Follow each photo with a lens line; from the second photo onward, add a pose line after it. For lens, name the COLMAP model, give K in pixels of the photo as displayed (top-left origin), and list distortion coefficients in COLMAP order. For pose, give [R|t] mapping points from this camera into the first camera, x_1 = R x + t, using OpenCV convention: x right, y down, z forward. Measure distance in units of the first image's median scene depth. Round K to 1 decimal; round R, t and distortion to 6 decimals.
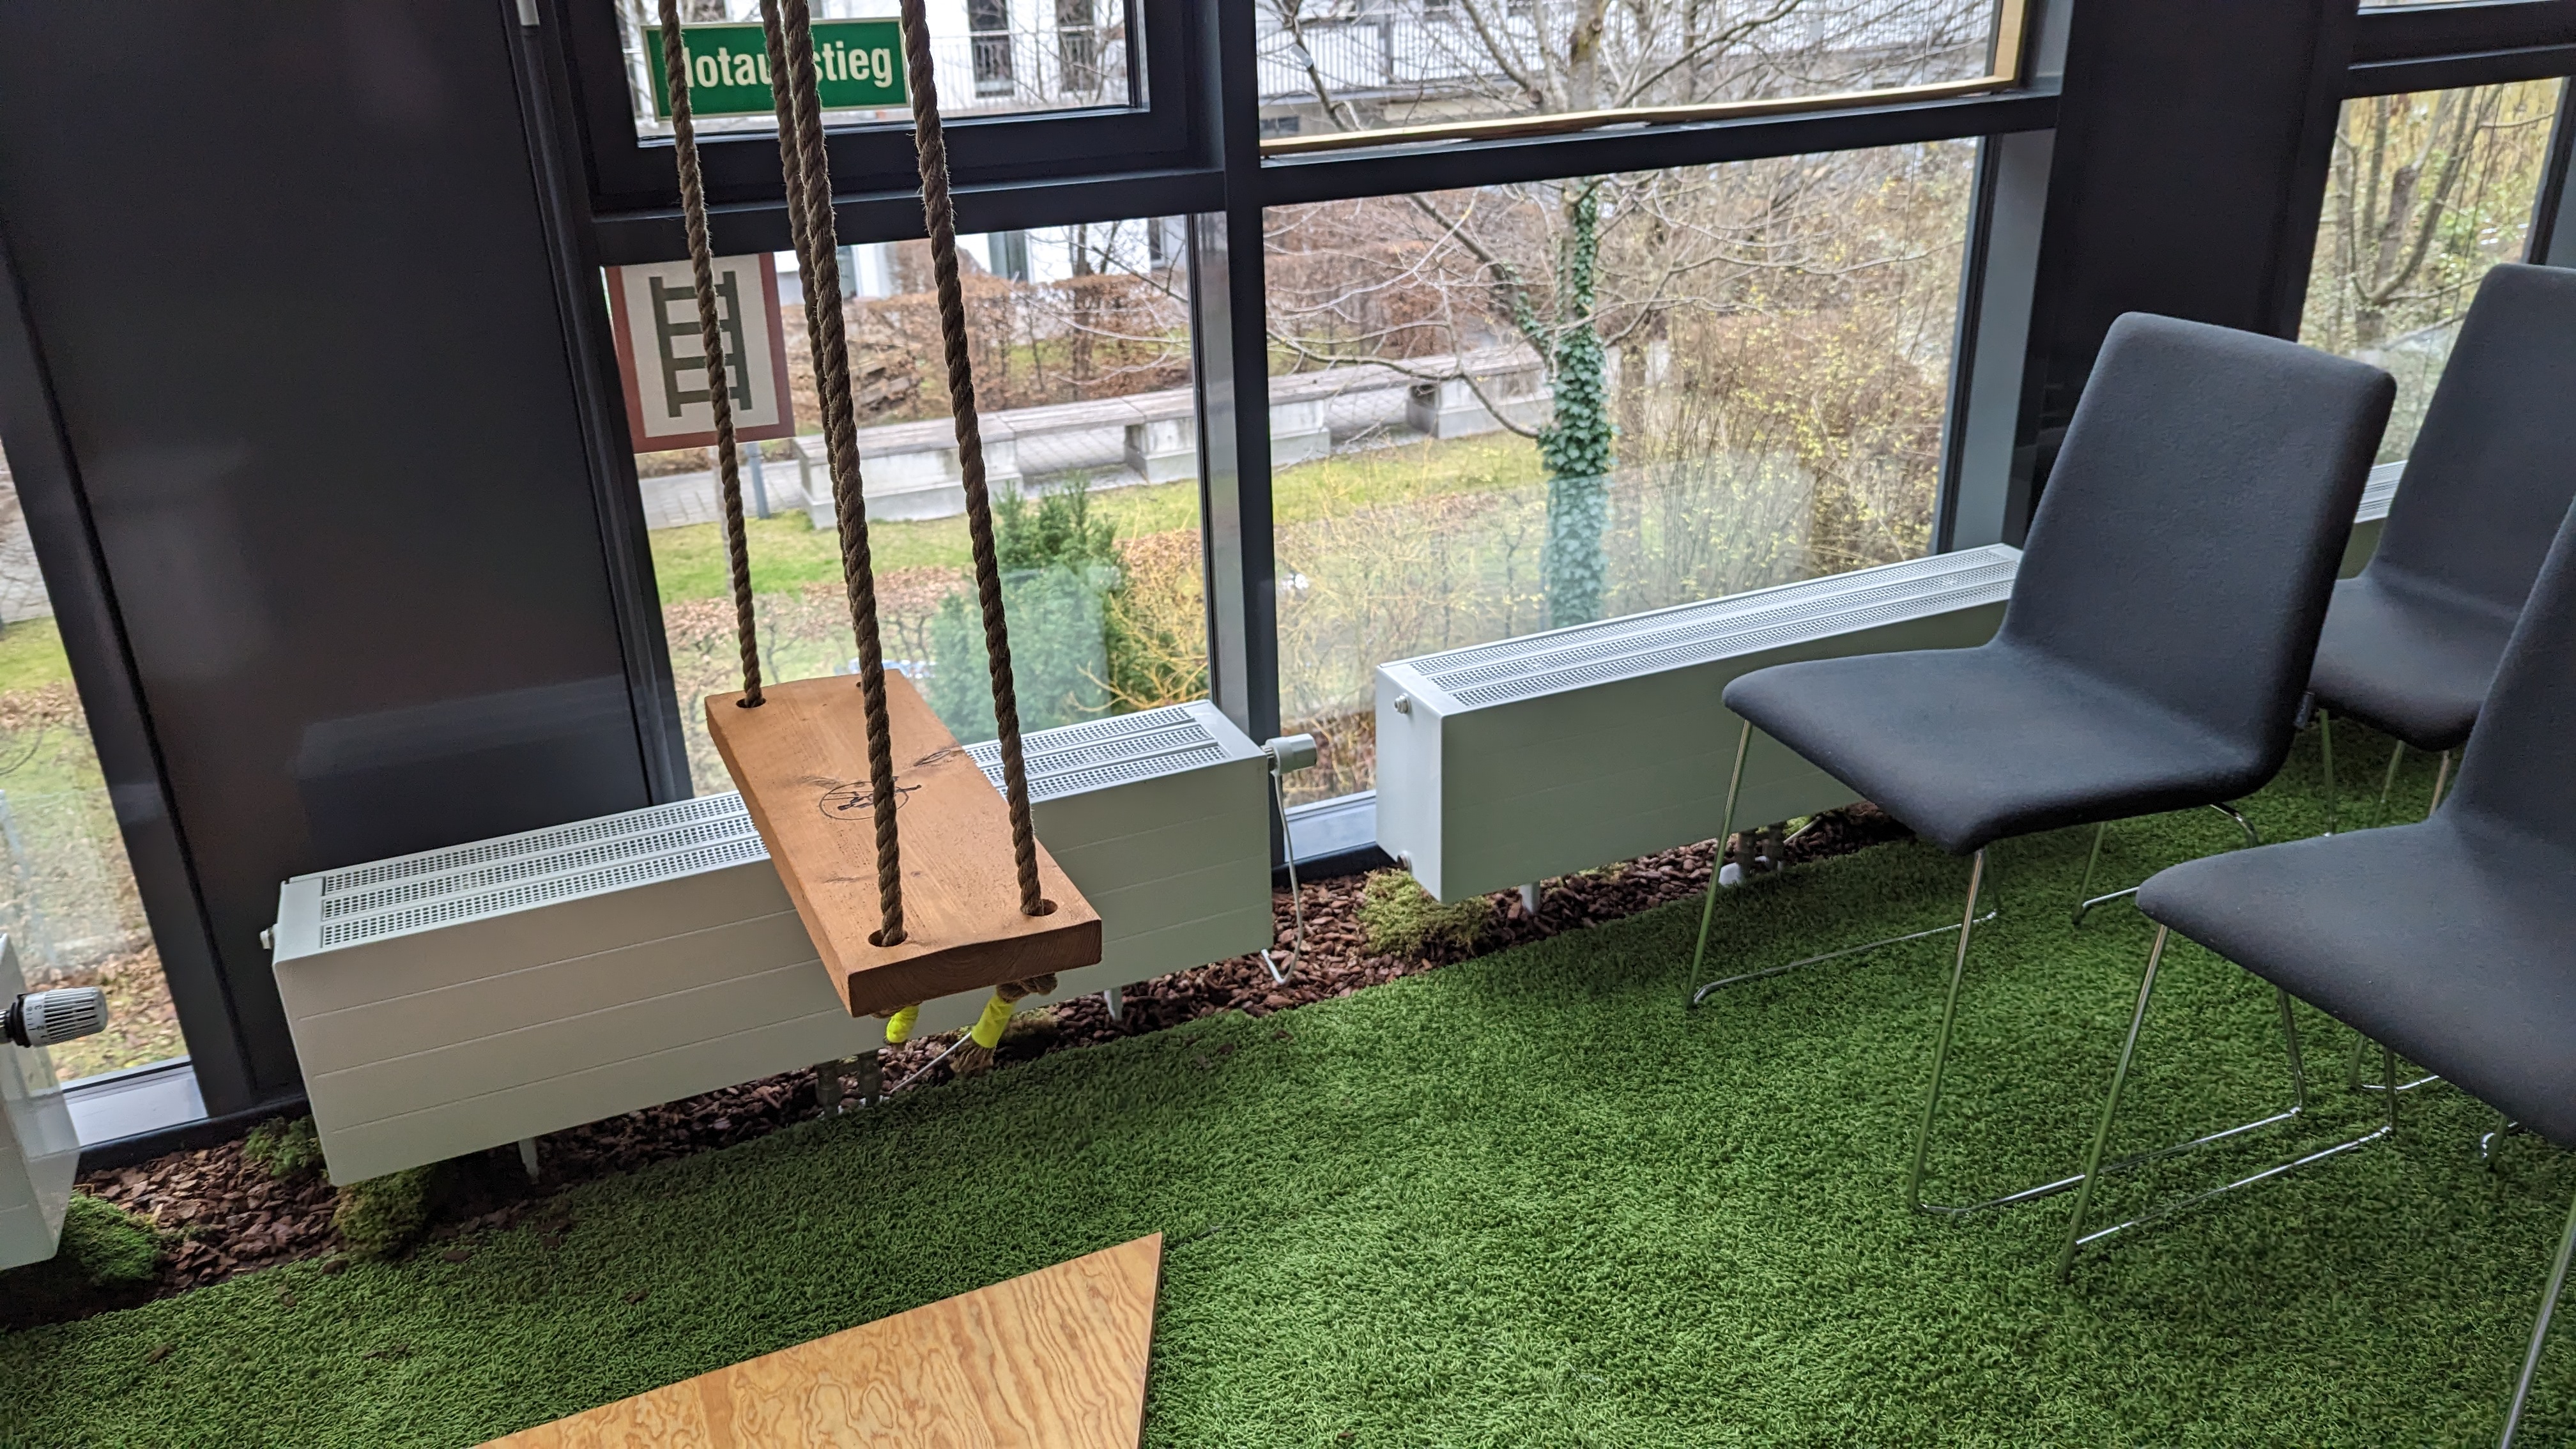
lens RADIAL K [[1835.6, 0, 1279.8], [0, 1835.6, 708.1], [0, 0, 1]] dist [0.067729, -0.063664]
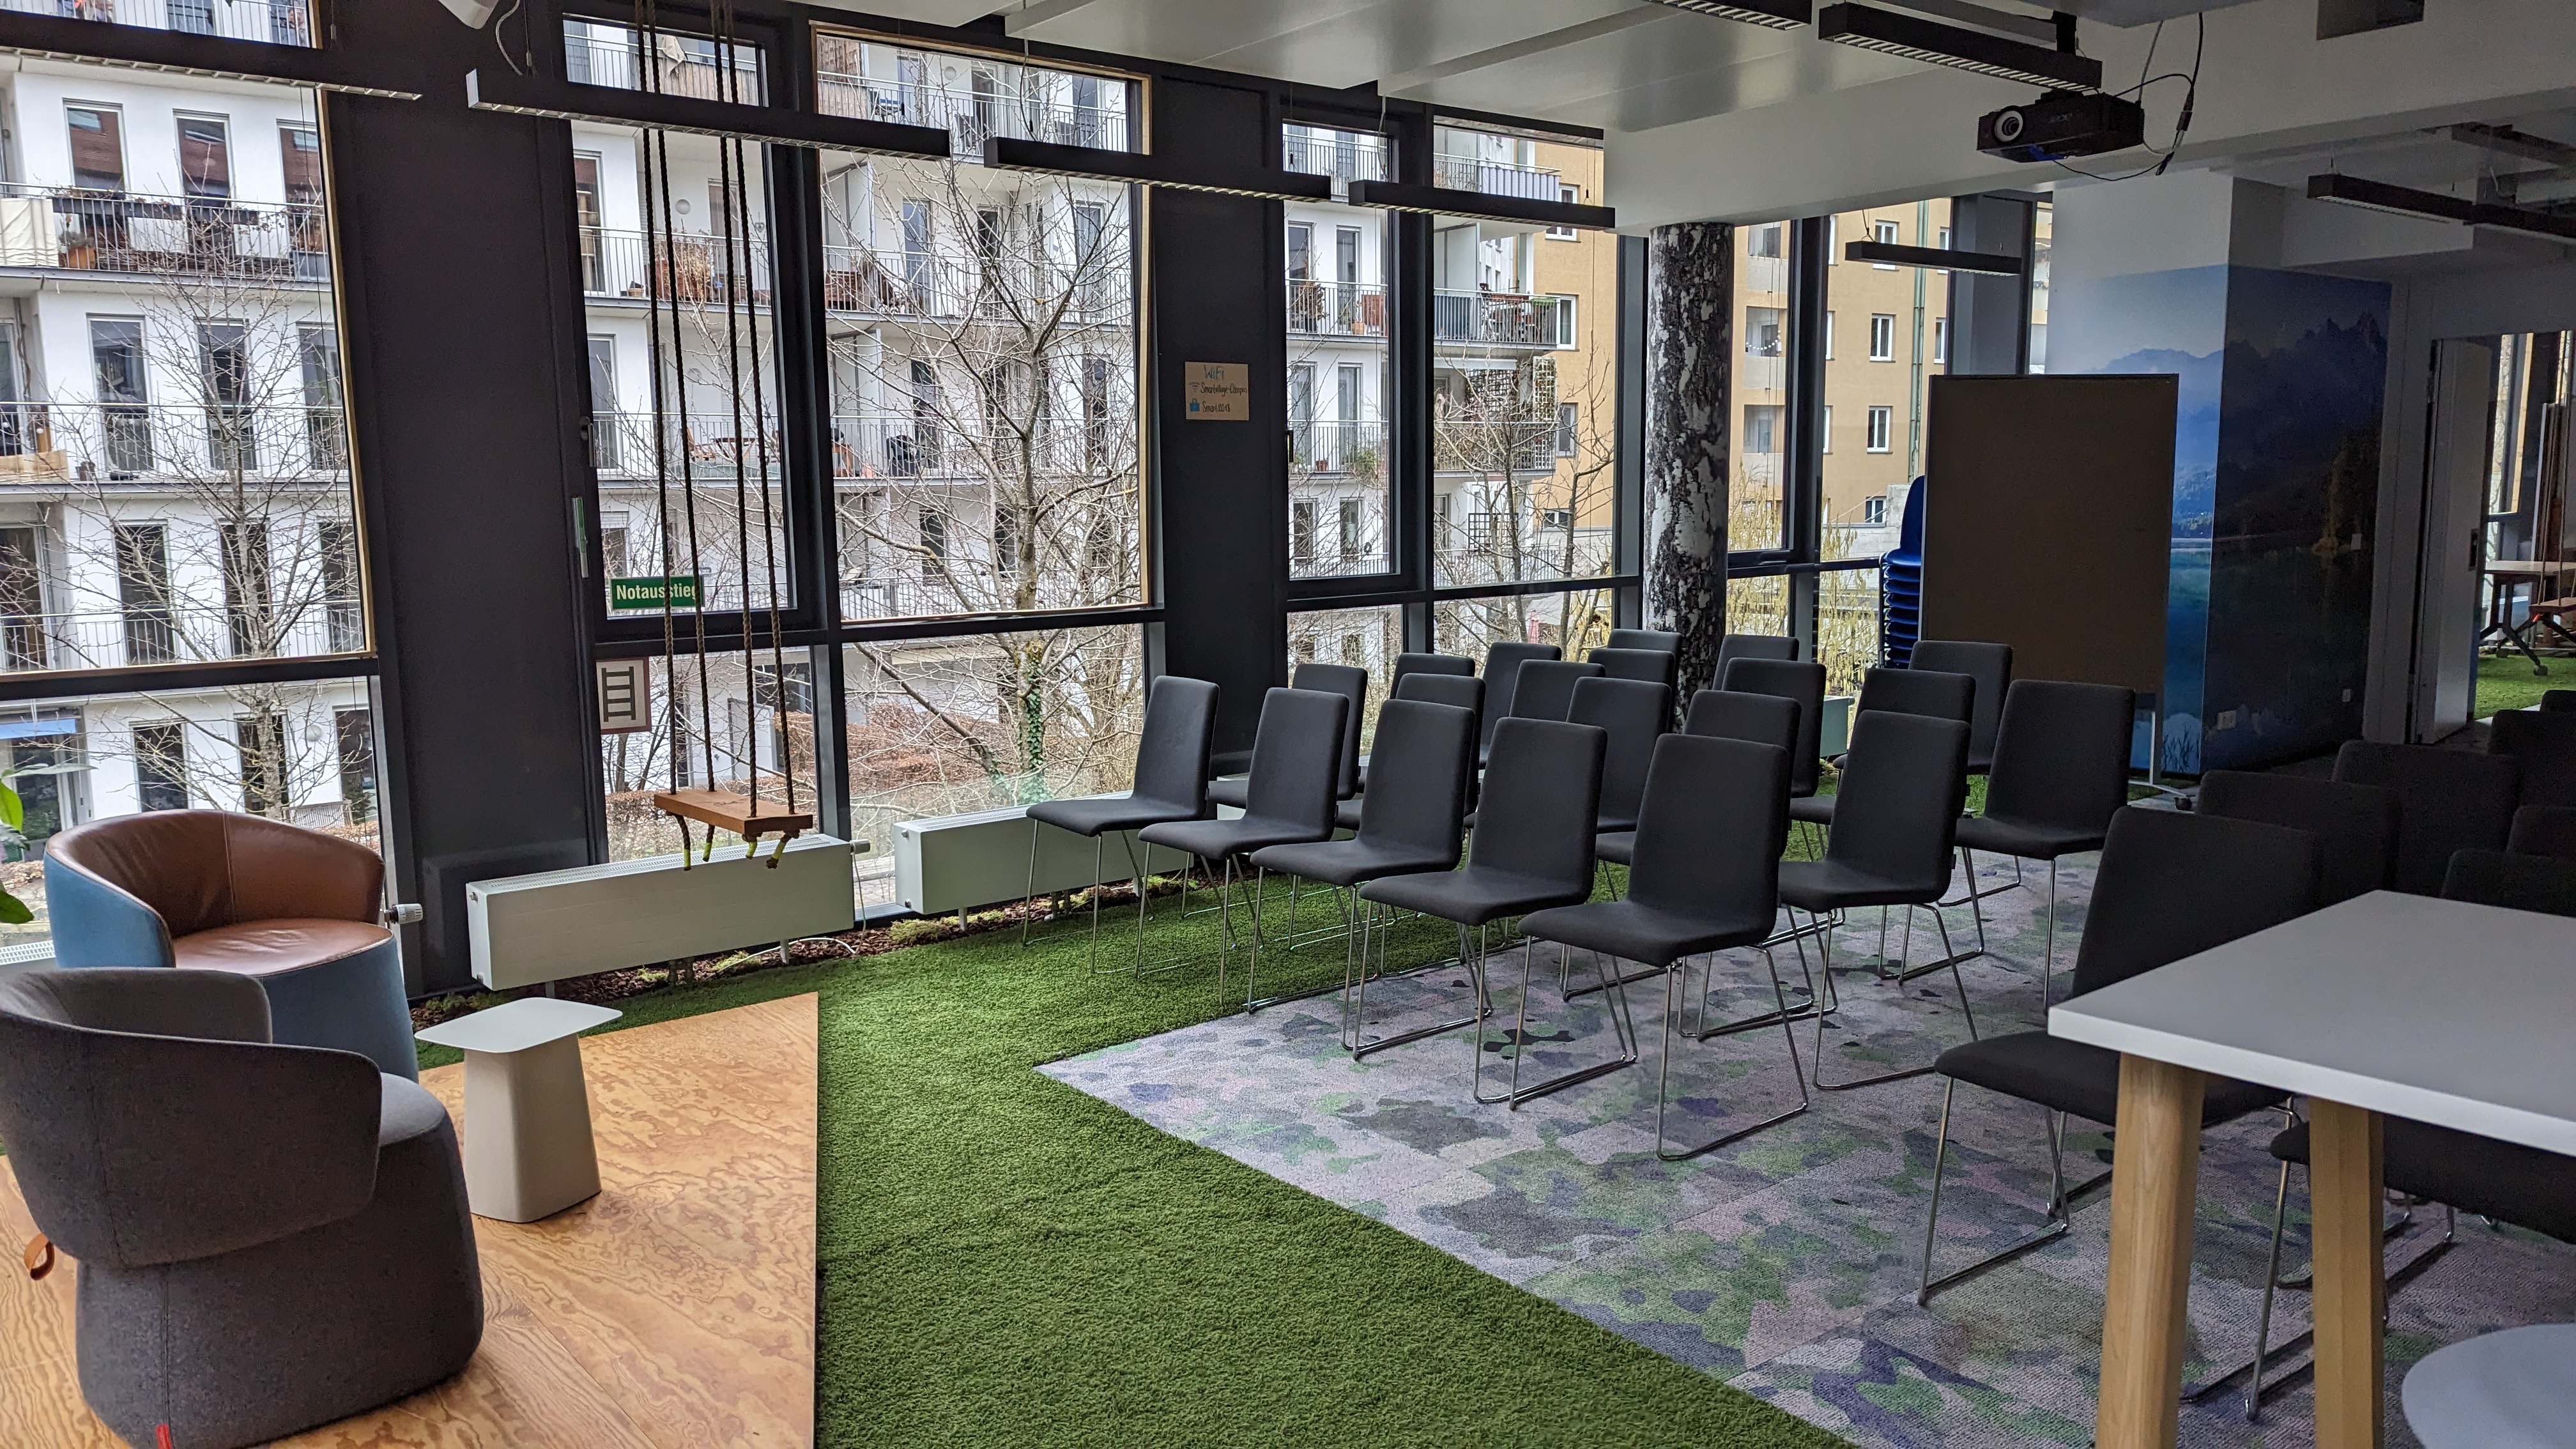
lens RADIAL K [[1835.6, 0, 1267.2], [0, 1835.6, 750.1], [0, 0, 1]] dist [0.067729, -0.063664]
pose [[0.967698, -0.019086, 0.251389, -0.072359], [0.084770, 0.963707, -0.253148, 0.497543], [-0.237434, 0.266280, 0.934195, -1.305518]]
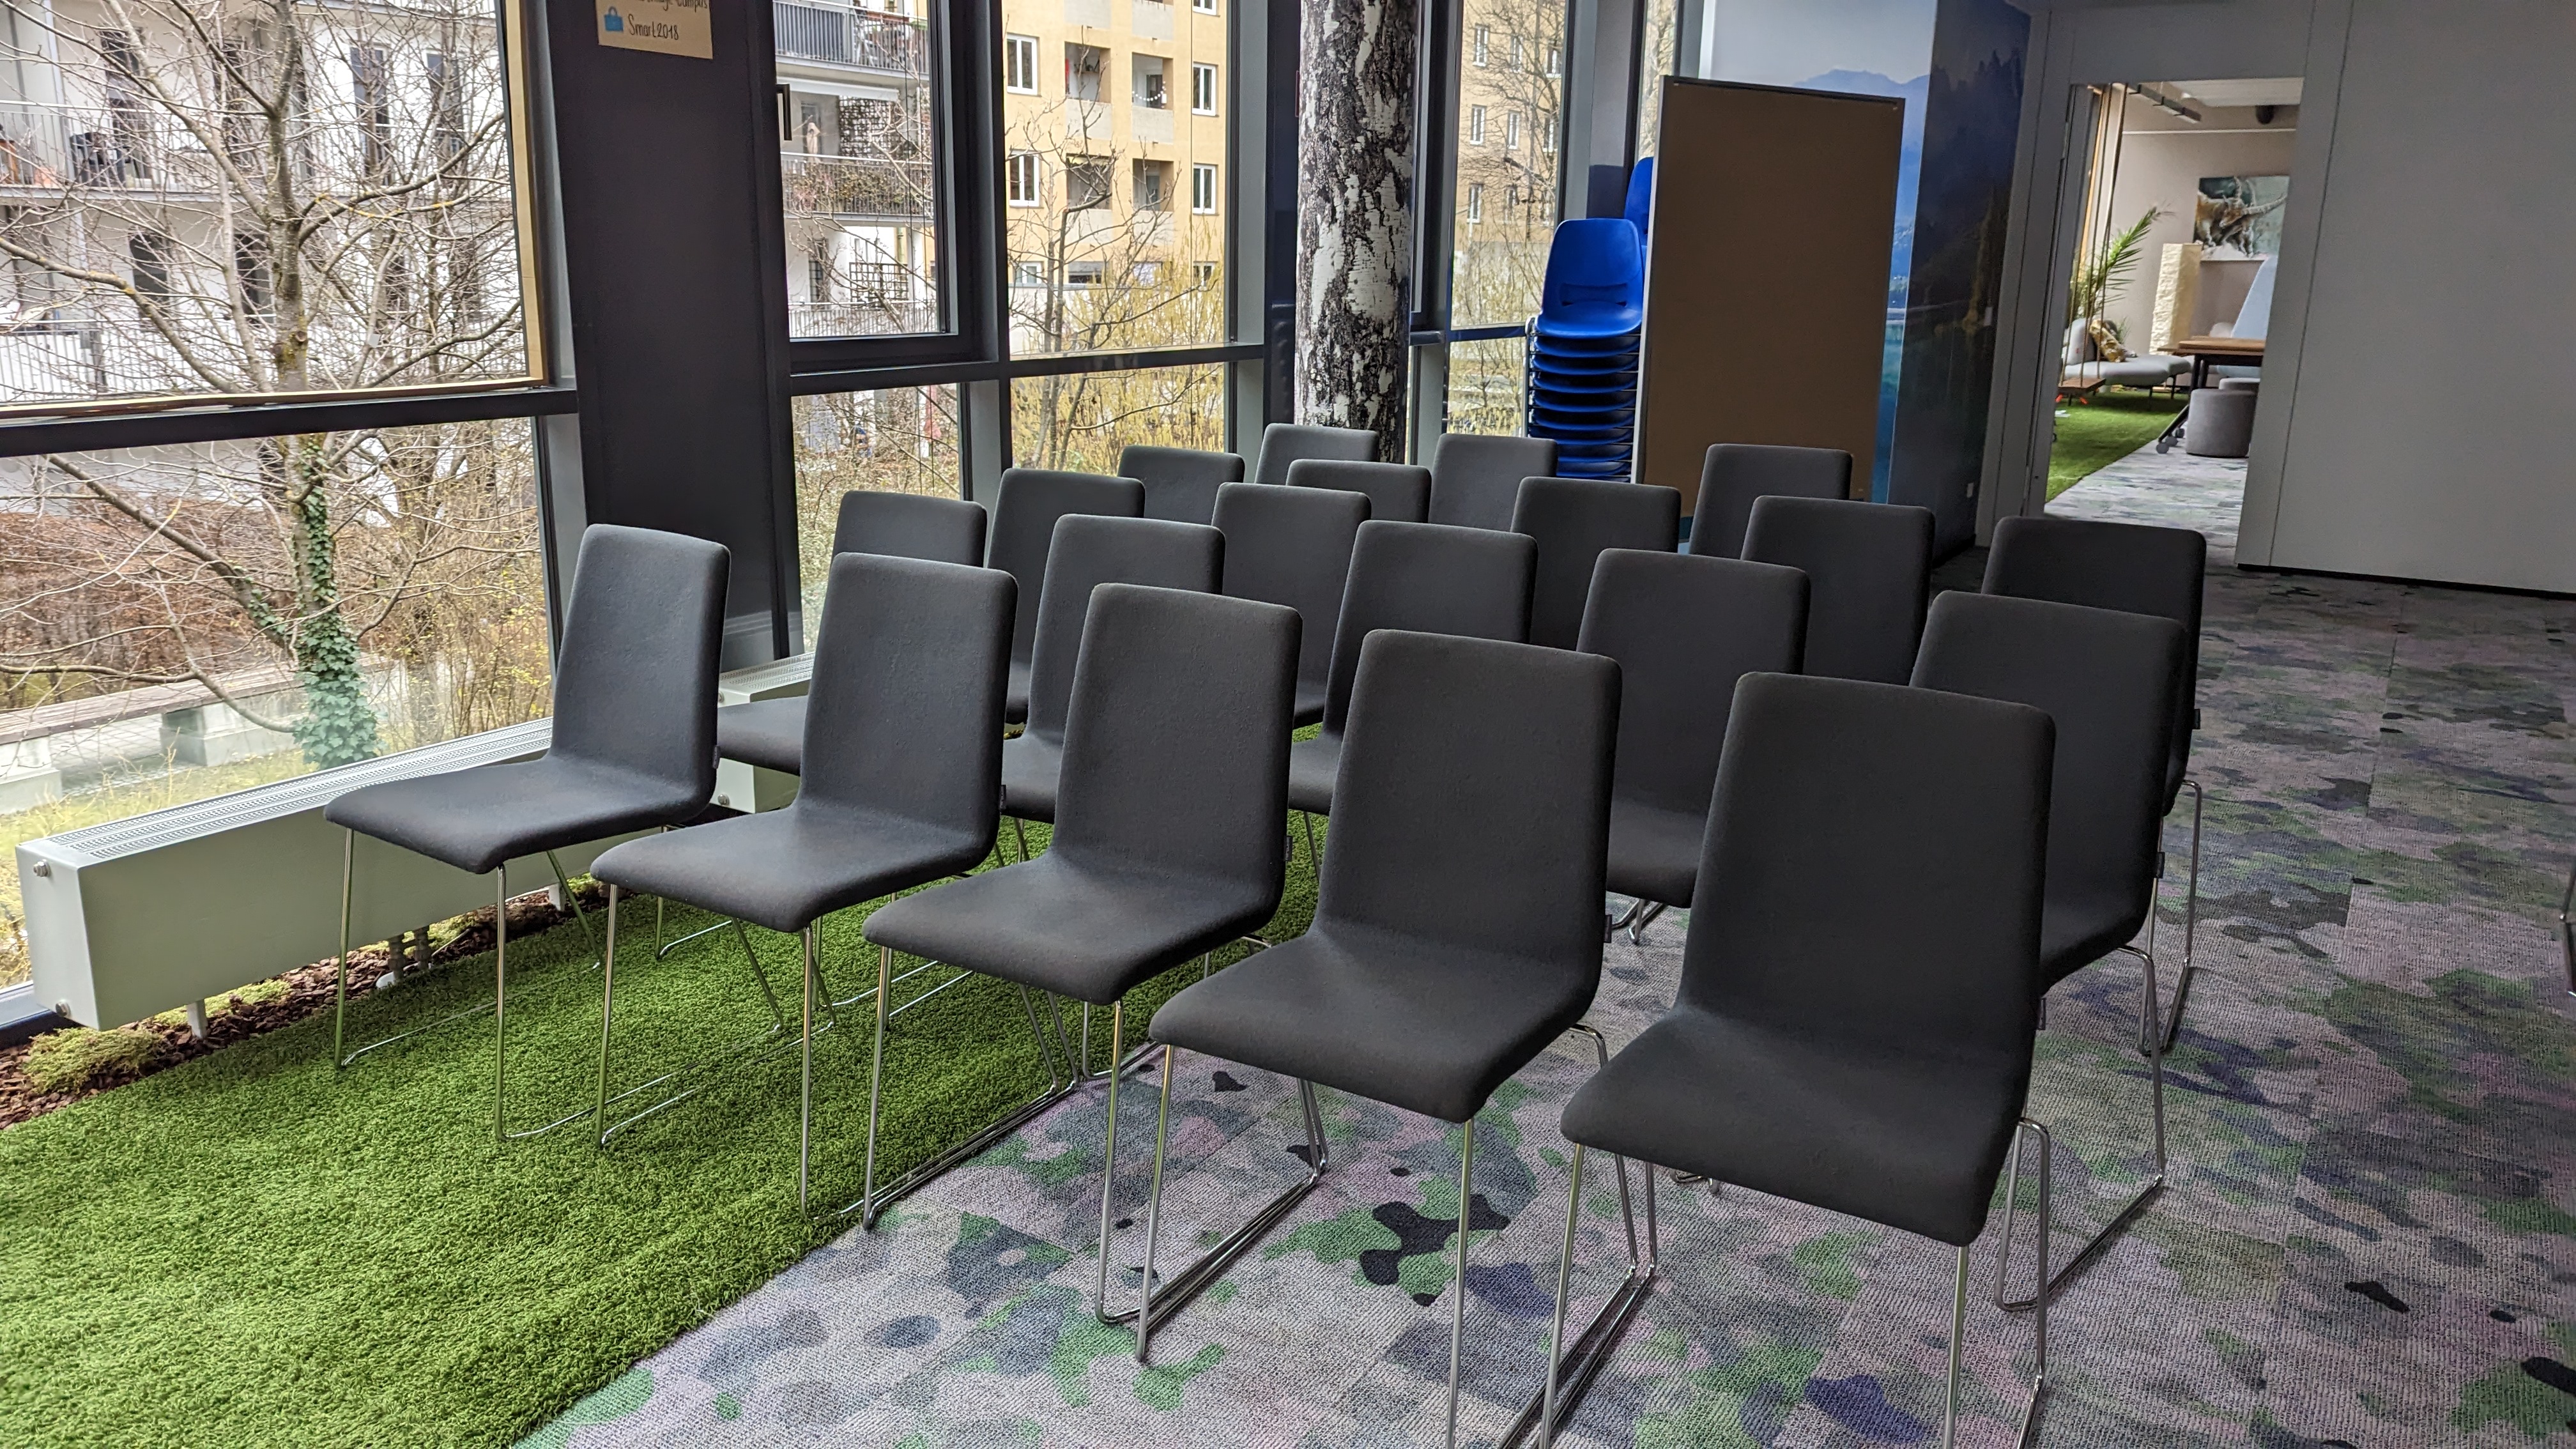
lens RADIAL K [[1835.6, 0, 1310.7], [0, 1835.6, 685.9], [0, 0, 1]] dist [0.067729, -0.063664]
pose [[0.814665, -0.089123, 0.573043, 0.048384], [0.186408, 0.975926, -0.113226, 0.153404], [-0.549156, 0.199061, 0.811666, -0.403777]]
